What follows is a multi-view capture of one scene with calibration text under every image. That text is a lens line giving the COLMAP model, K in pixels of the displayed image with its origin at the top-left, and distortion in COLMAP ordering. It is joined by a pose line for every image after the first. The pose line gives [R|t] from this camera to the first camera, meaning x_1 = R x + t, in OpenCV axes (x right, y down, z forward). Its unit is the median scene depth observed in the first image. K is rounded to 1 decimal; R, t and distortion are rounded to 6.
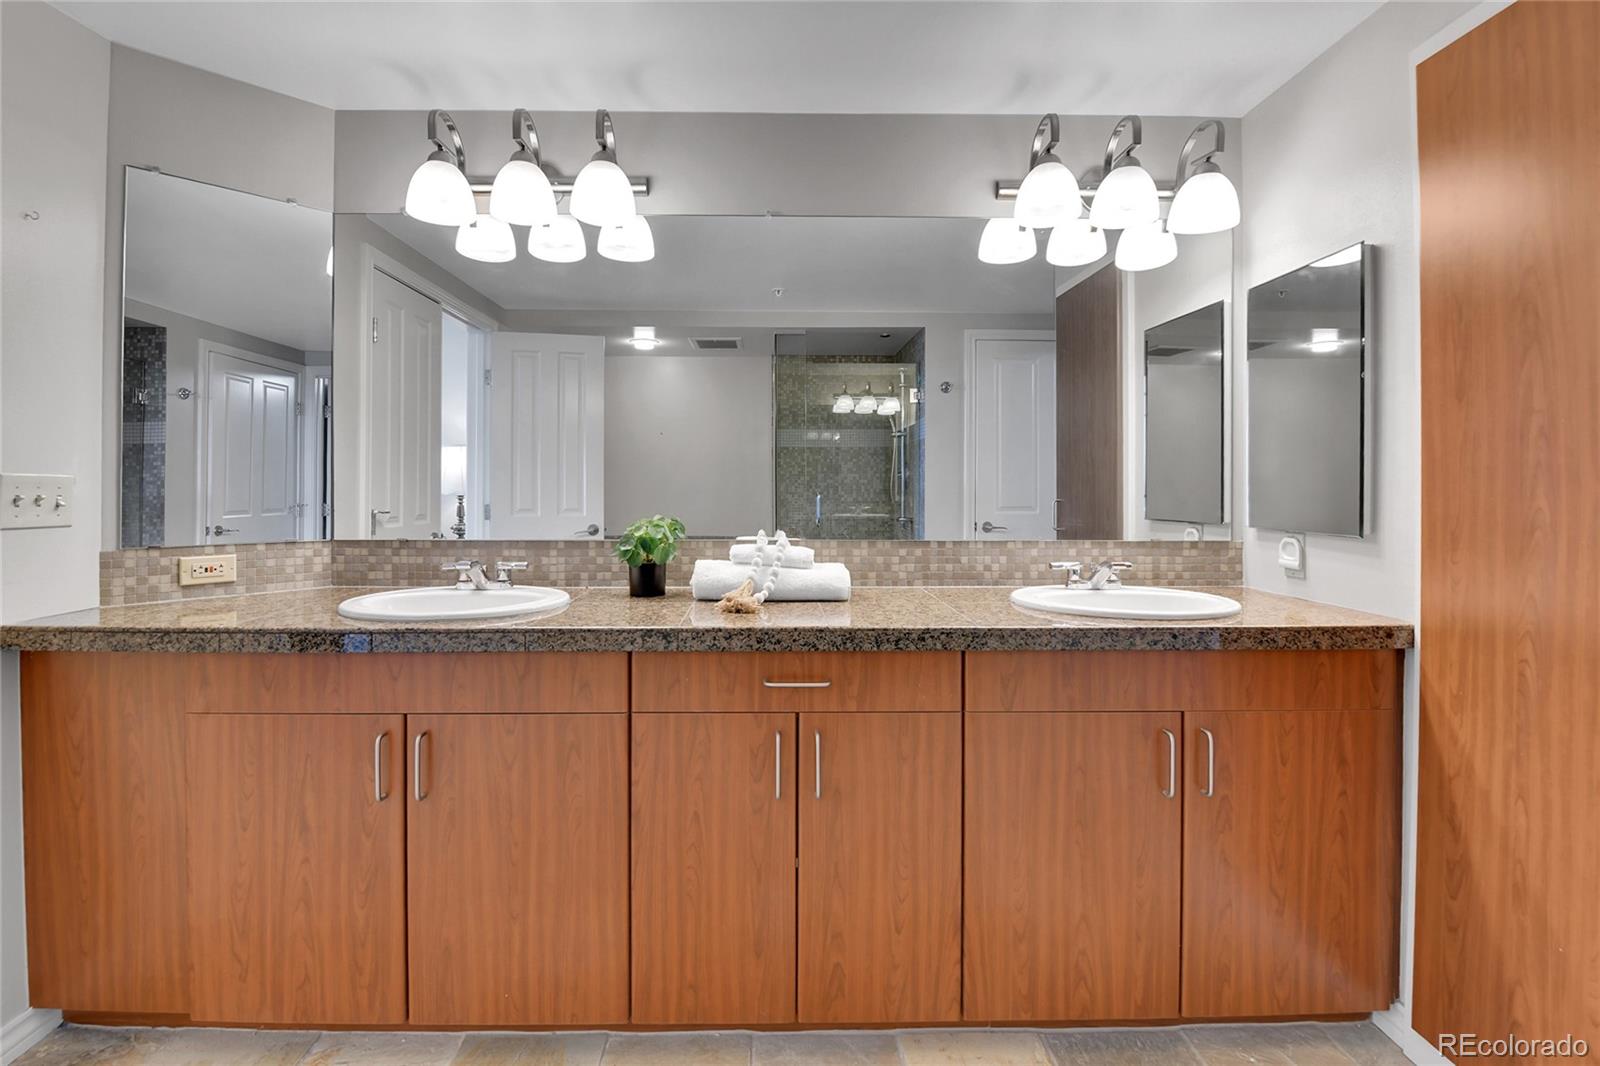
lens RADIAL K [[707.6, 0, 767.3], [0, 707.6, 488.9], [0, 0, 1]] dist [-0.010820, -0.000691]
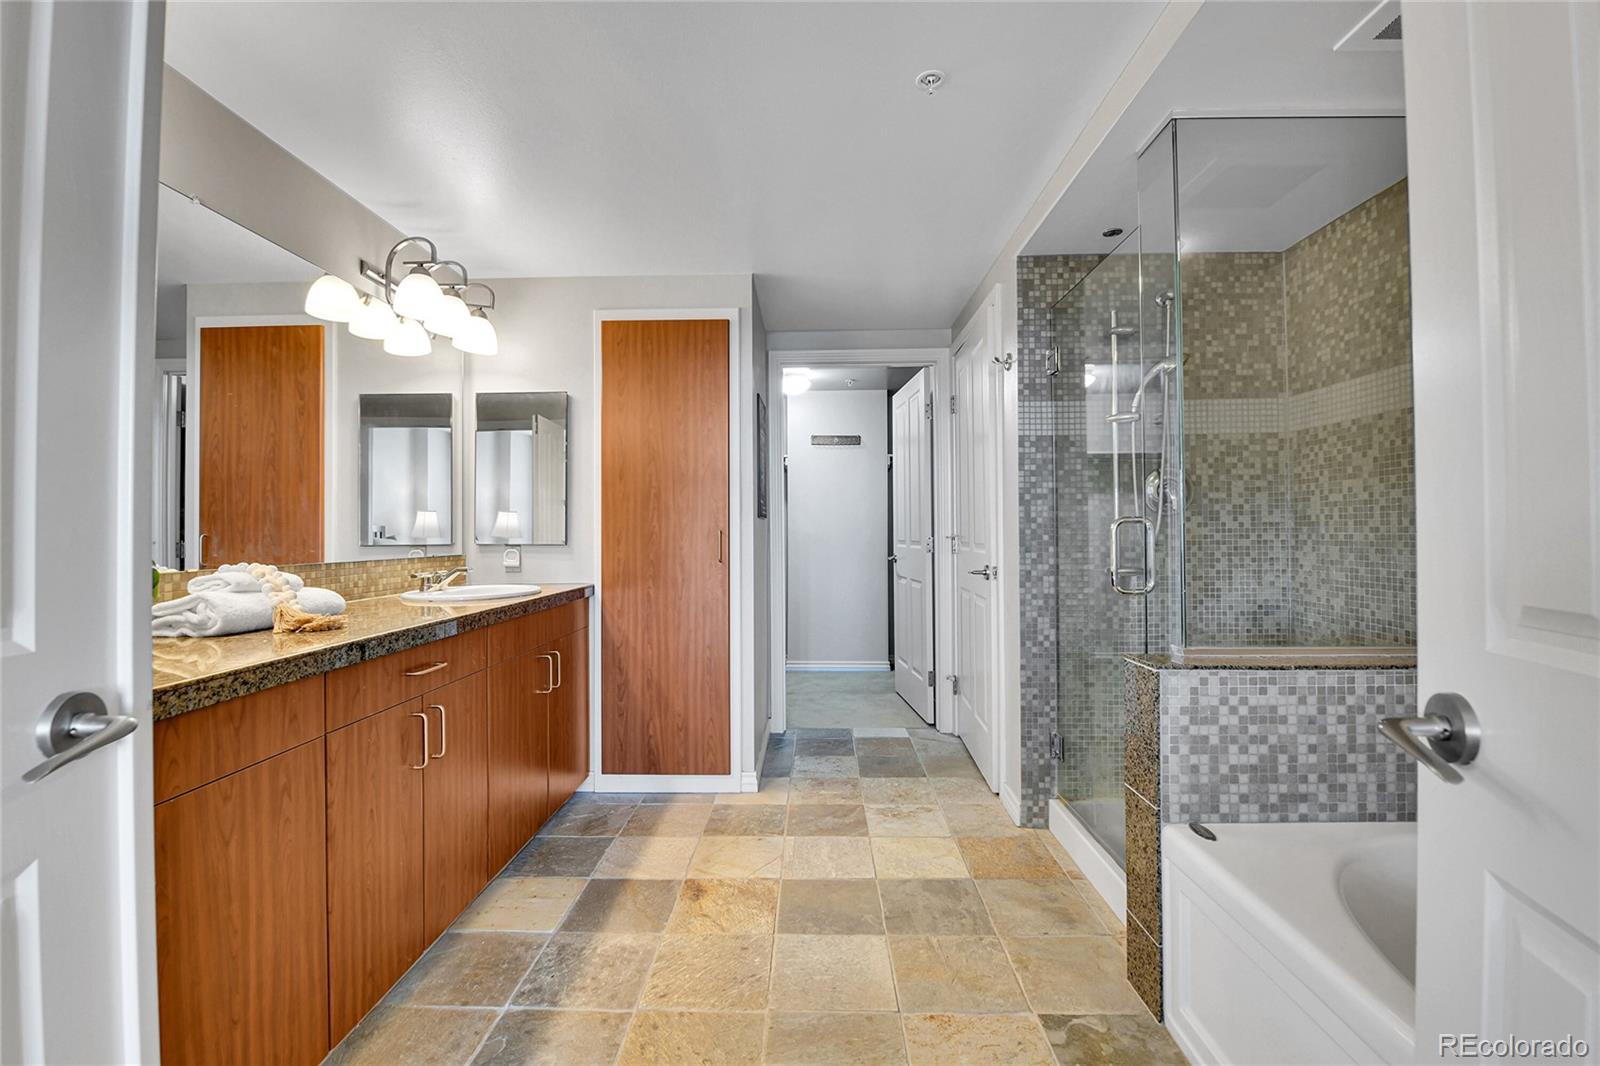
lens RADIAL K [[707.6, 0, 797.1], [0, 707.6, 528.3], [0, 0, 1]] dist [-0.010820, -0.000691]
pose [[0.039109, 0.003953, 0.999227, -1.165558], [0.008034, 0.999959, -0.004270, 0.041086], [-0.999203, 0.008195, 0.039075, 0.310157]]
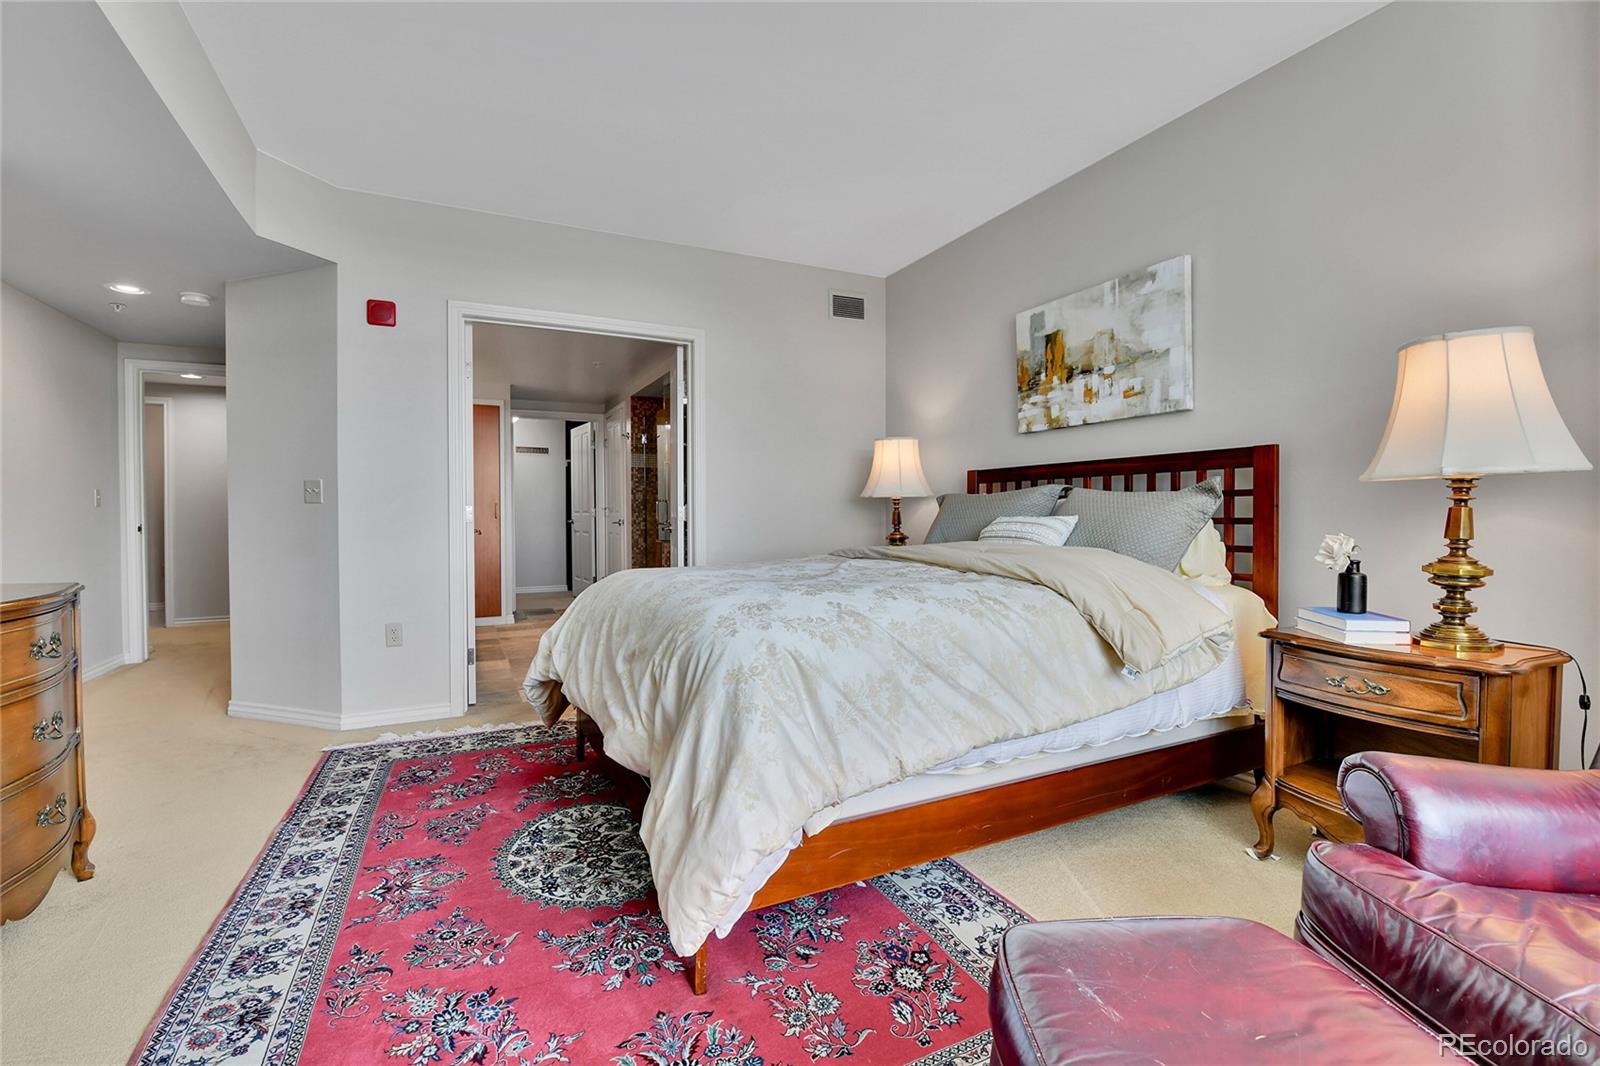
lens RADIAL K [[707.6, 0, 803.4], [0, 707.6, 528.1], [0, 0, 1]] dist [-0.010820, -0.000691]
pose [[-0.433414, -0.023109, 0.900898, -4.274186], [0.001409, 0.999653, 0.026320, 0.083560], [-0.901194, 0.012676, -0.433231, 0.852056]]
